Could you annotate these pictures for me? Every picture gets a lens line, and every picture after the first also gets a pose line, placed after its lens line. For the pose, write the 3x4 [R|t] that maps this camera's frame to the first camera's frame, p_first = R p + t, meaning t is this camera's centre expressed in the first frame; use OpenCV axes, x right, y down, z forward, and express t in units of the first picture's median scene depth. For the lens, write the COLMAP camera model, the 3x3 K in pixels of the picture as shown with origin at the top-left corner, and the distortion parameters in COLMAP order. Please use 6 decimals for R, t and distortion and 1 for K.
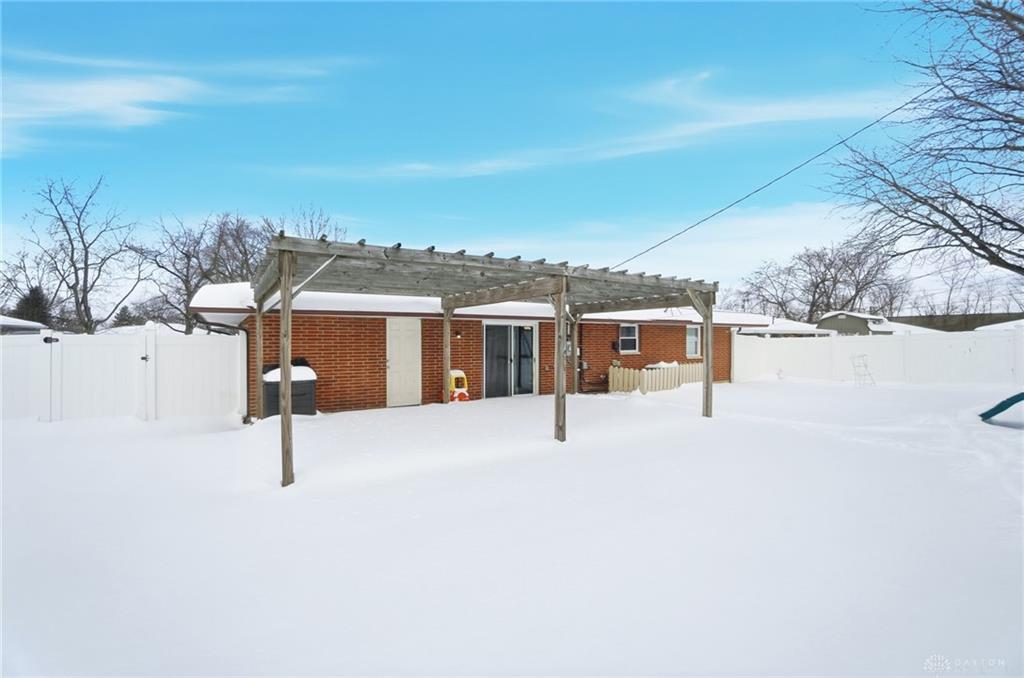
lens RADIAL K [[460.4, 0, 512.9], [0, 460.4, 341.0], [0, 0, 1]] dist [-0.017457, -0.000099]
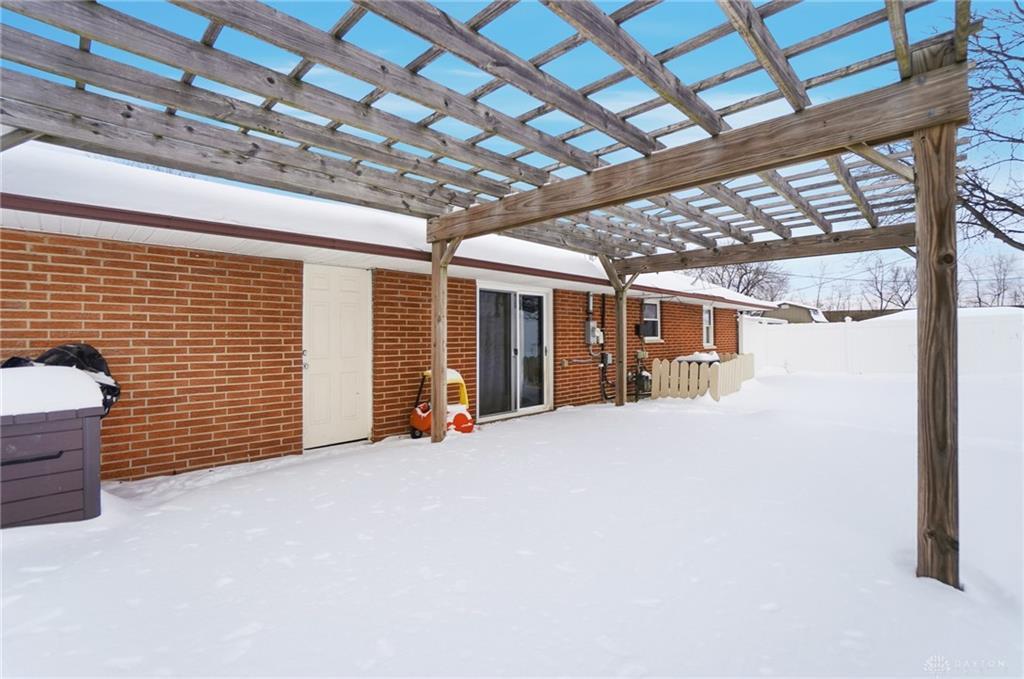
lens RADIAL K [[460.4, 0, 502.7], [0, 460.4, 333.5], [0, 0, 1]] dist [-0.017457, -0.000099]
pose [[0.979002, -0.001213, 0.203845, -0.142969], [0.002983, 0.999960, -0.008379, 0.024179], [-0.203827, 0.008811, 0.978967, 0.418159]]
